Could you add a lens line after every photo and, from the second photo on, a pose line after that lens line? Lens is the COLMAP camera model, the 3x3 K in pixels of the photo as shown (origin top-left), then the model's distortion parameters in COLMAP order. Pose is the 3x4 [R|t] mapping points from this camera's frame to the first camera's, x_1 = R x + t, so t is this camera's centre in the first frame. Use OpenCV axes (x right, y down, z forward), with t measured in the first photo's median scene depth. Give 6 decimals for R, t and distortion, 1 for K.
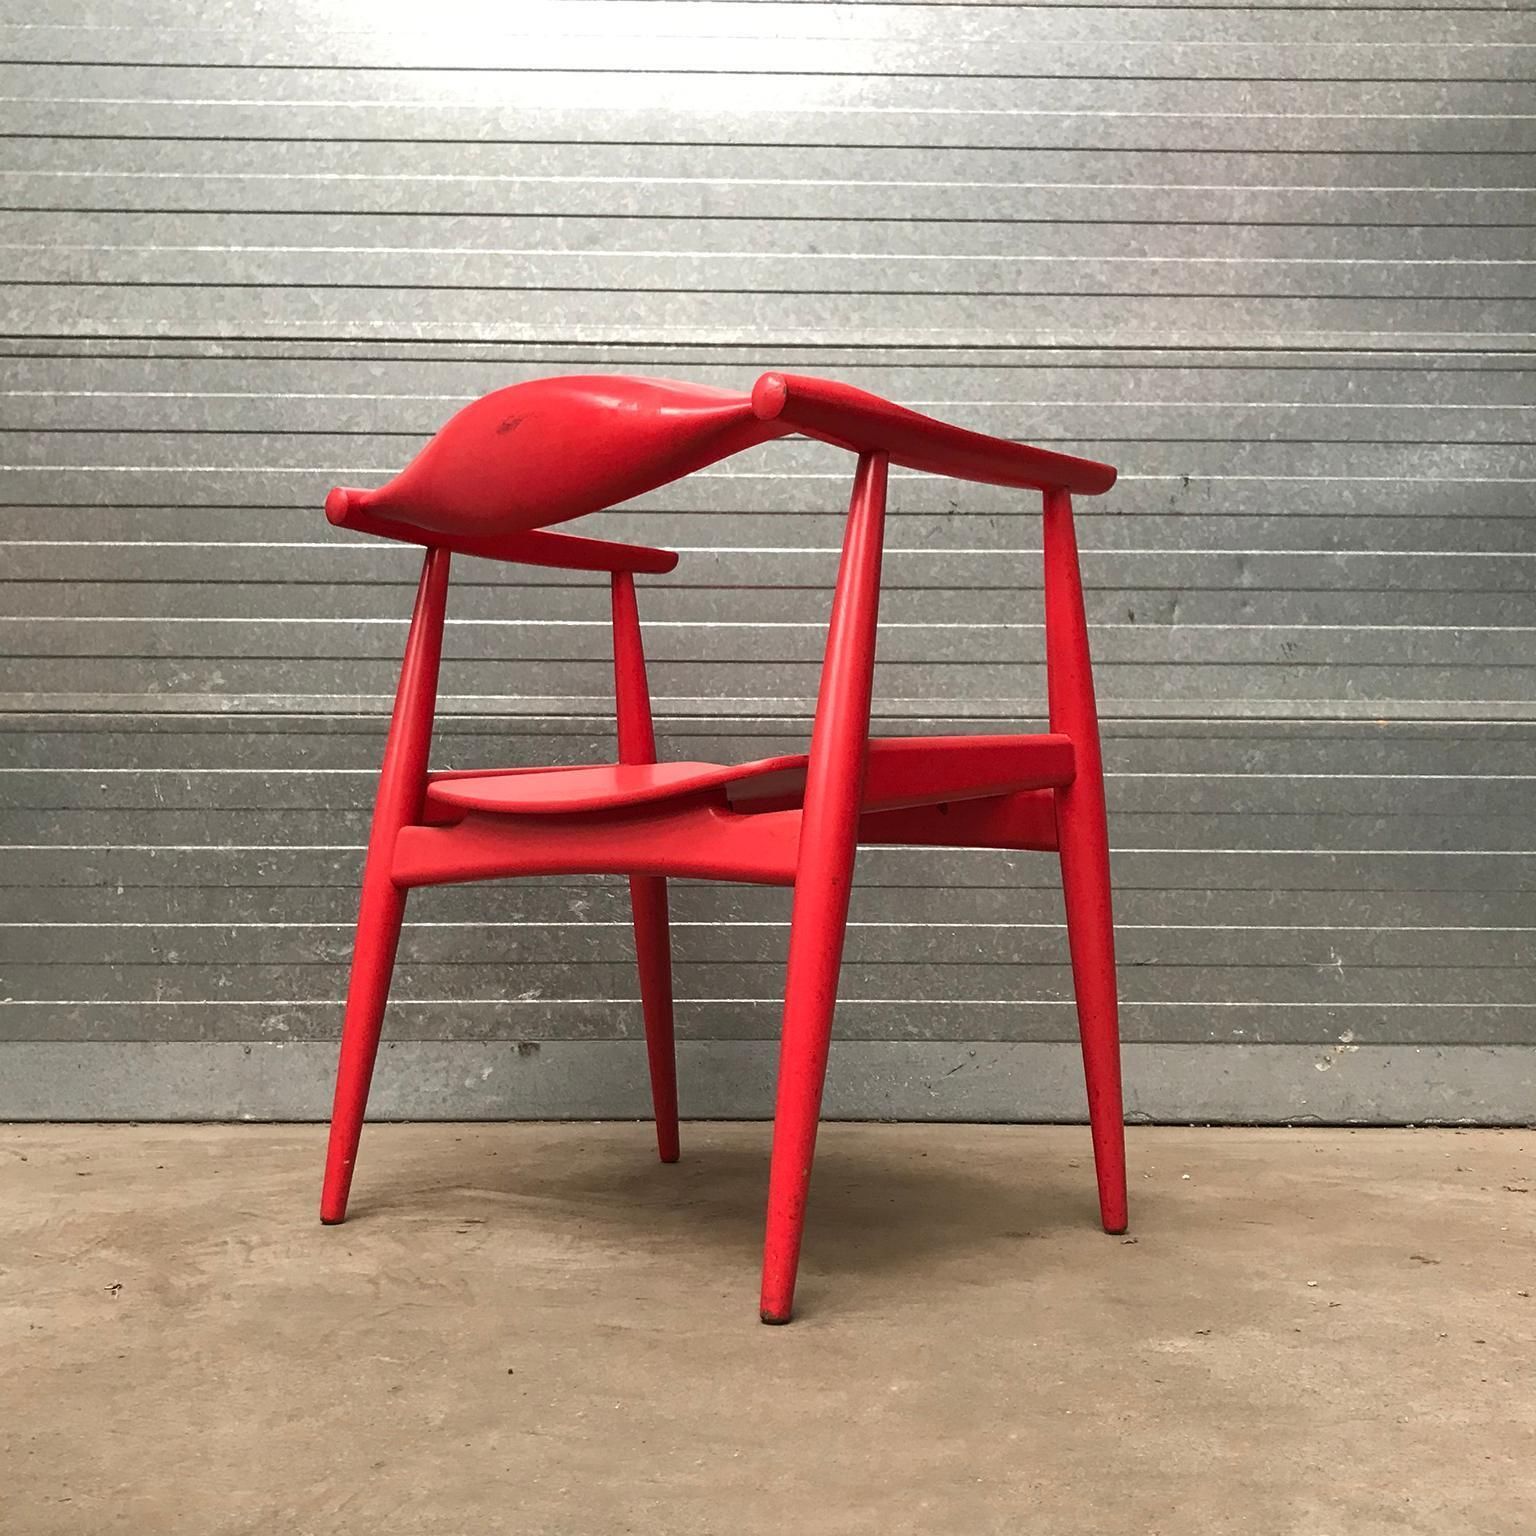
lens RADIAL K [[1717.4, 0, 771.7], [0, 1717.4, 745.2], [0, 0, 1]] dist [0.009585, 0.000000]
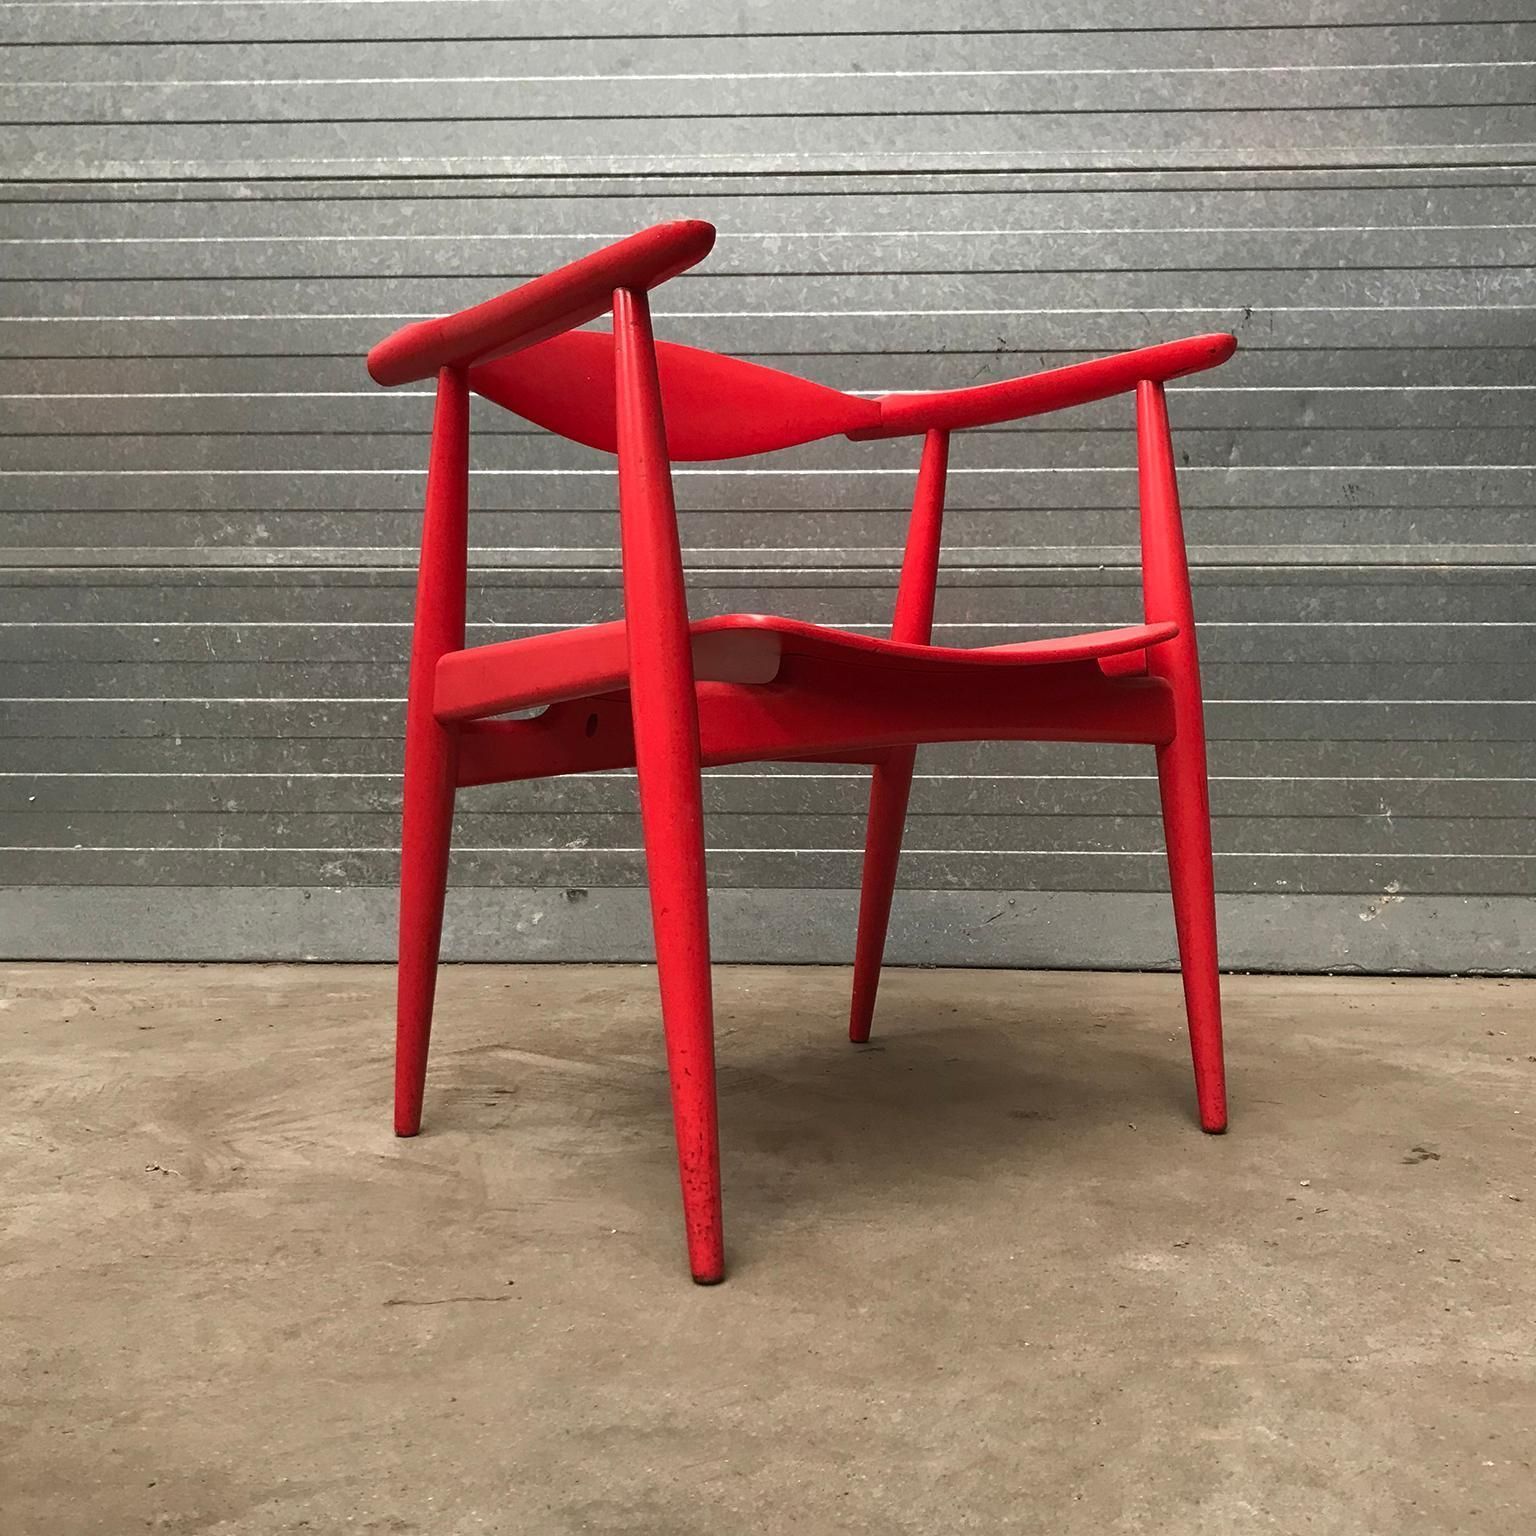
lens RADIAL K [[1717.4, 0, 768.0], [0, 1717.4, 751.5], [0, 0, 1]] dist [0.009585, 0.000000]
pose [[0.998010, 0.000913, -0.063052, 0.036615], [0.007993, 0.989998, 0.140855, -0.050659], [0.062550, -0.141078, 0.988020, 0.007215]]
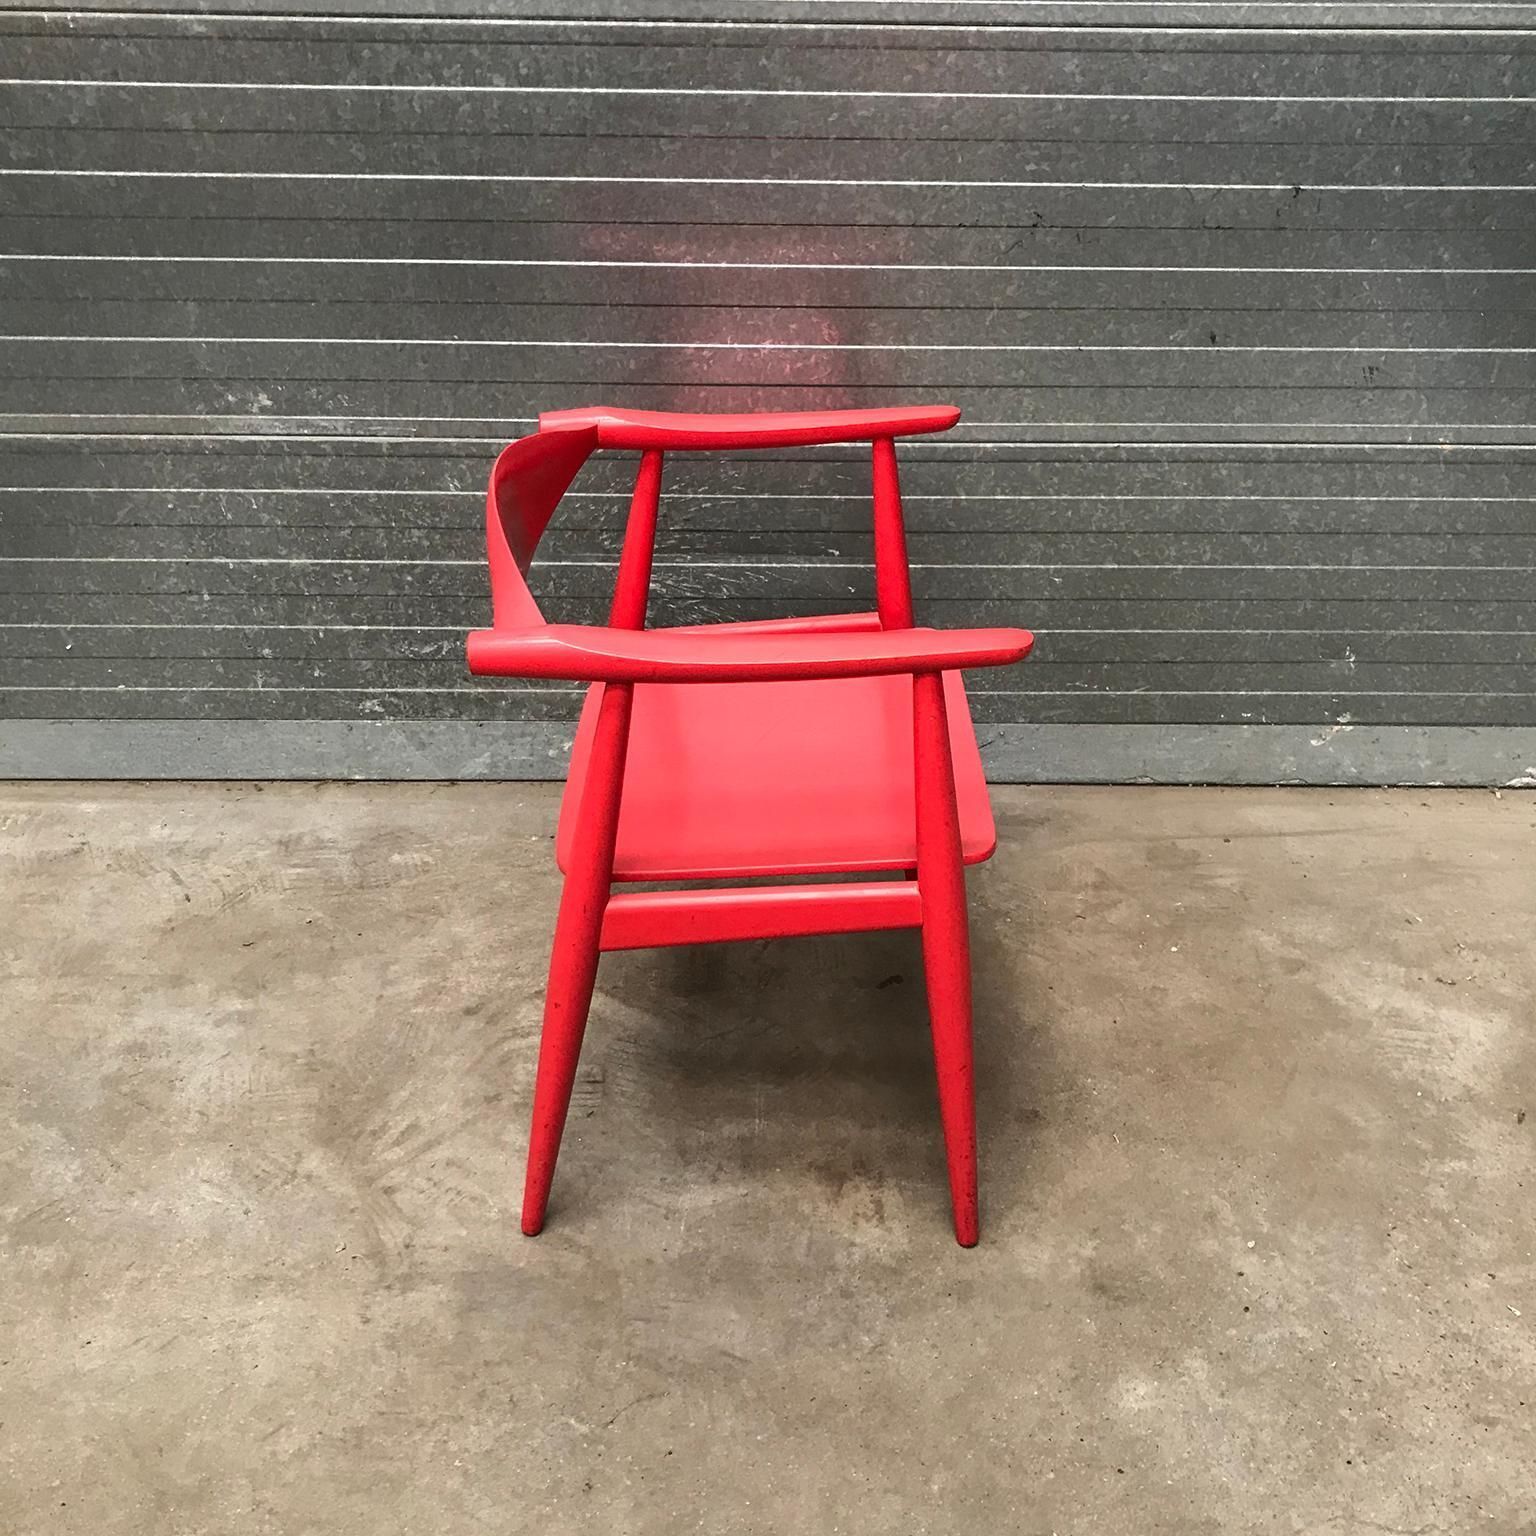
lens RADIAL K [[1717.4, 0, 769.7], [0, 1717.4, 773.7], [0, 0, 1]] dist [0.009585, 0.000000]
pose [[0.999925, 0.011667, 0.003703, -0.036959], [-0.011611, 0.808243, 0.588735, -0.443820], [0.003876, -0.588734, 0.808318, 0.088136]]
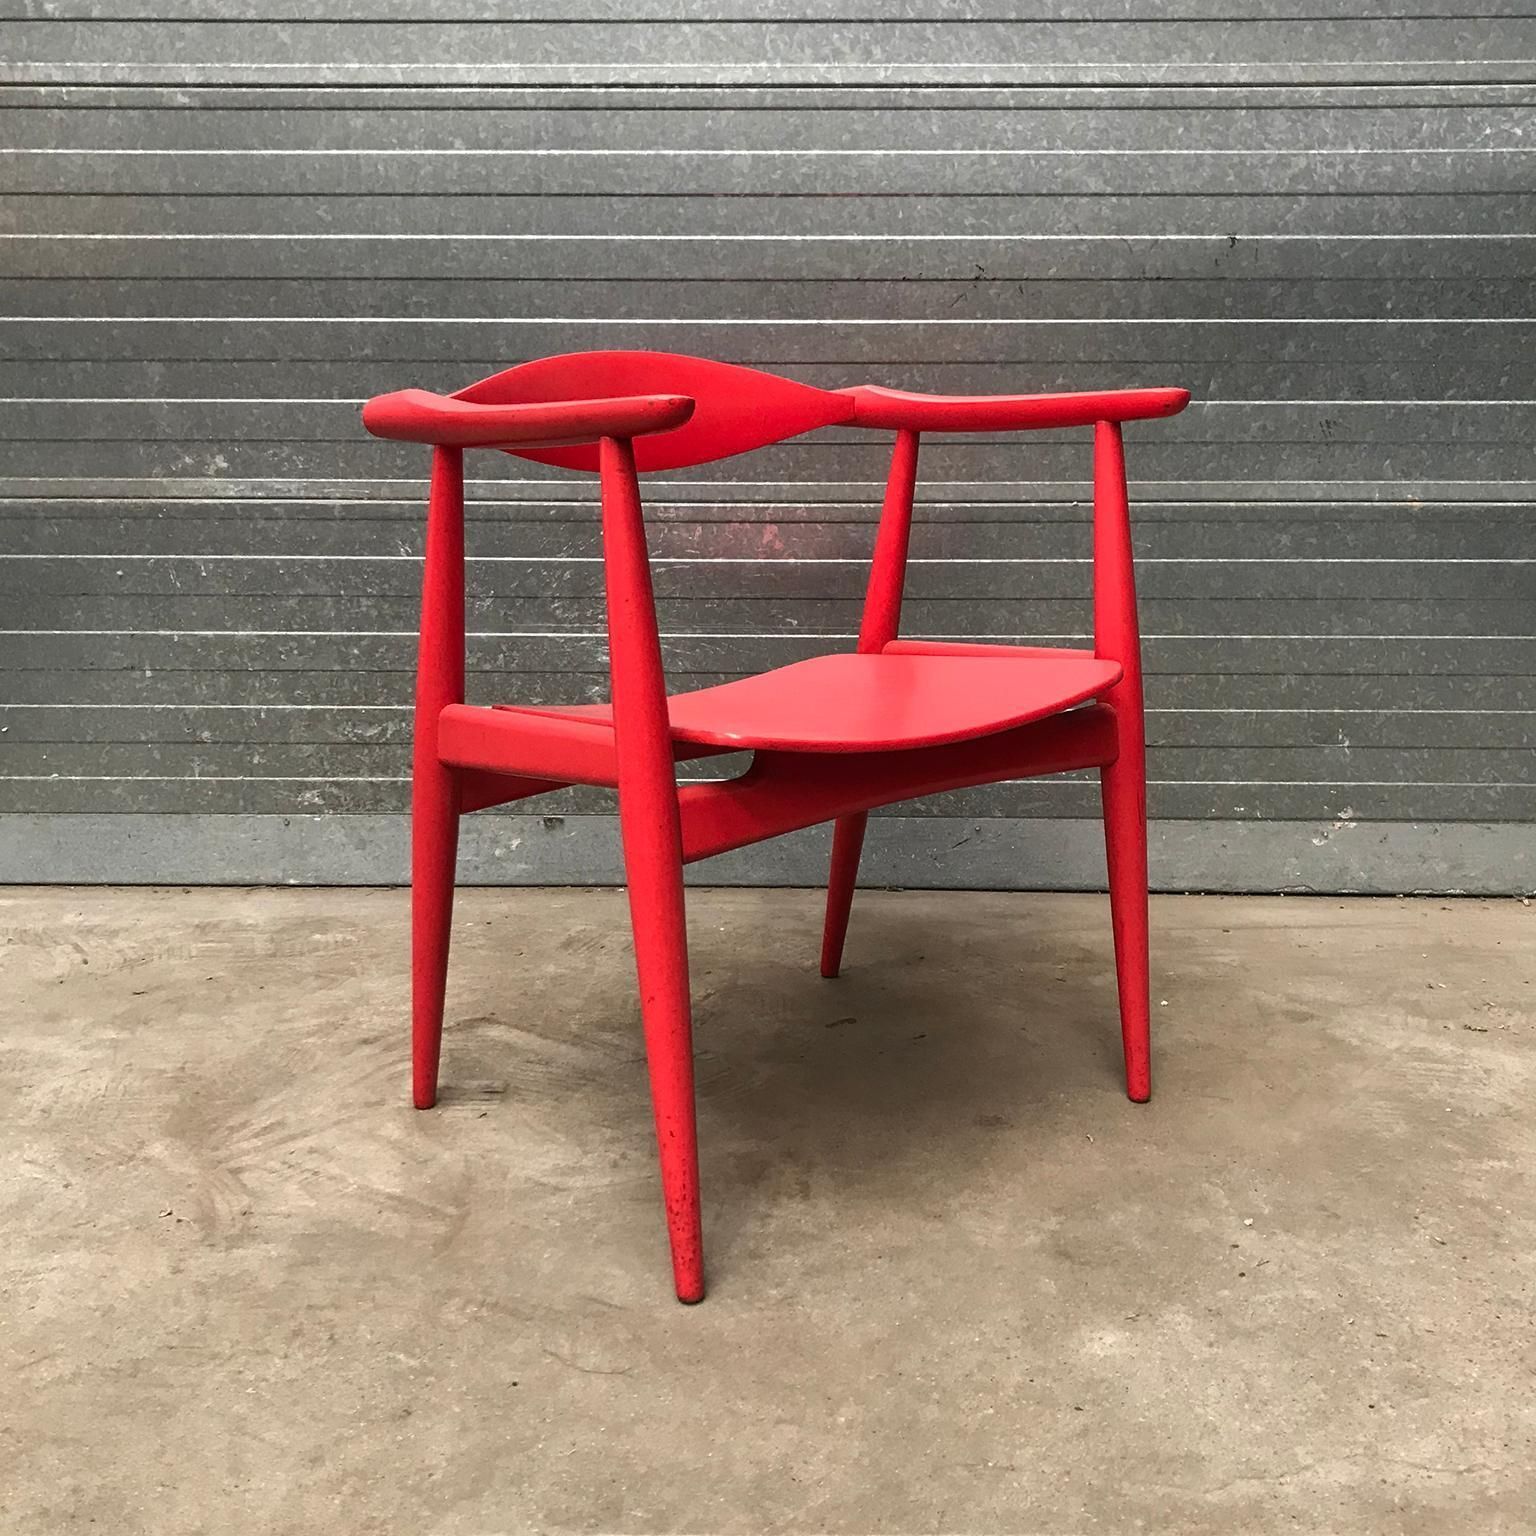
lens RADIAL K [[1717.4, 0, 775.6], [0, 1717.4, 752.3], [0, 0, 1]] dist [0.009585, 0.000000]
pose [[0.999366, 0.006721, -0.034958, 0.029885], [0.004557, 0.949779, 0.312888, -0.186851], [0.035305, -0.312849, 0.949146, 0.026676]]
